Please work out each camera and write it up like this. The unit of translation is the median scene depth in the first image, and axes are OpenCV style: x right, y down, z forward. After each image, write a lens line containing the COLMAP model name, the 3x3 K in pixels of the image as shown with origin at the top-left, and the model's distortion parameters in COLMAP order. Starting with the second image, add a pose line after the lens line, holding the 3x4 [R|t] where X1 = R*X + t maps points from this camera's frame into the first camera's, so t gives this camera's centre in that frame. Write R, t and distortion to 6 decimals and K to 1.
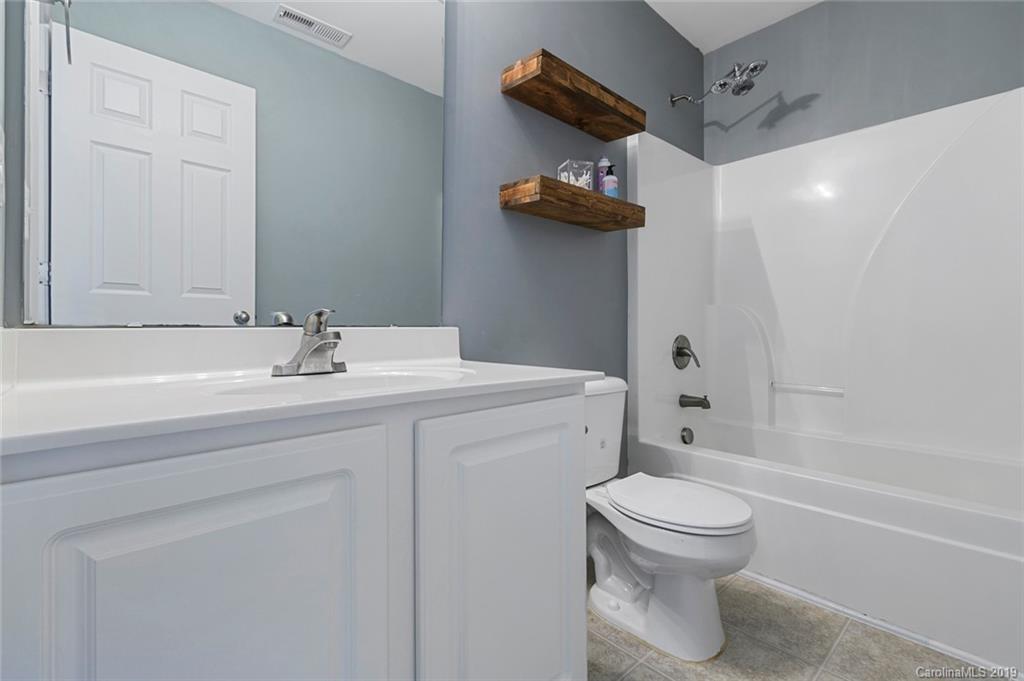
lens RADIAL K [[463.6, 0, 512.5], [0, 463.6, 335.0], [0, 0, 1]] dist [0.008145, -0.003401]
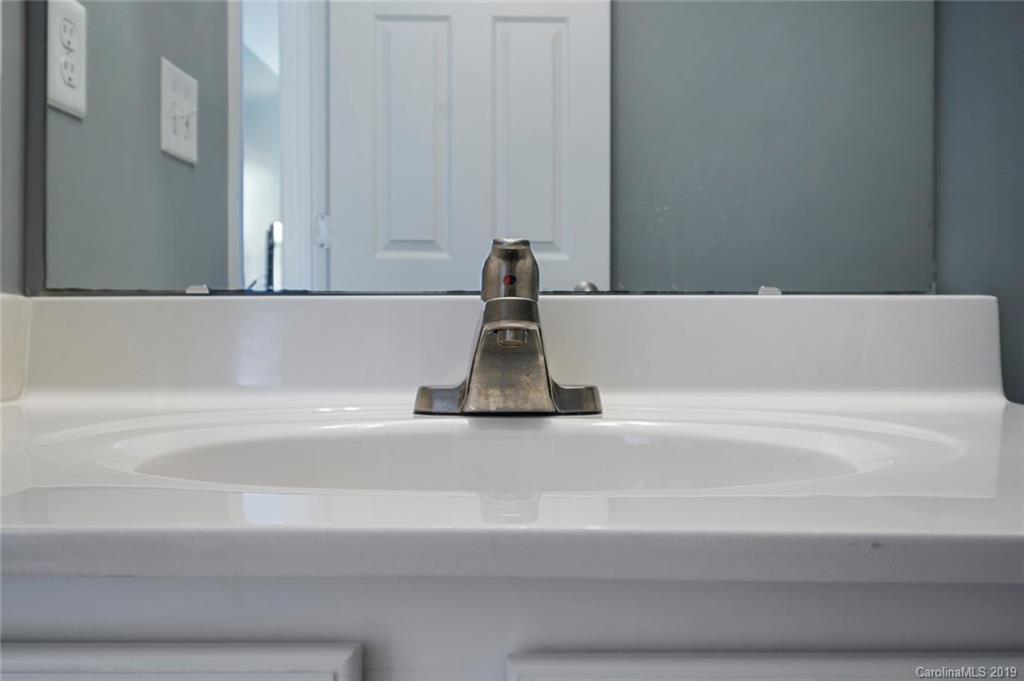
lens RADIAL K [[856.3, 0, 511.5], [0, 856.3, 335.8], [0, 0, 1]] dist [-0.000223, 0.002426]
pose [[0.727383, 0.011203, -0.686140, 0.052580], [-0.013070, 0.999912, 0.002470, 0.018105], [0.686107, 0.007171, 0.727465, 0.493414]]
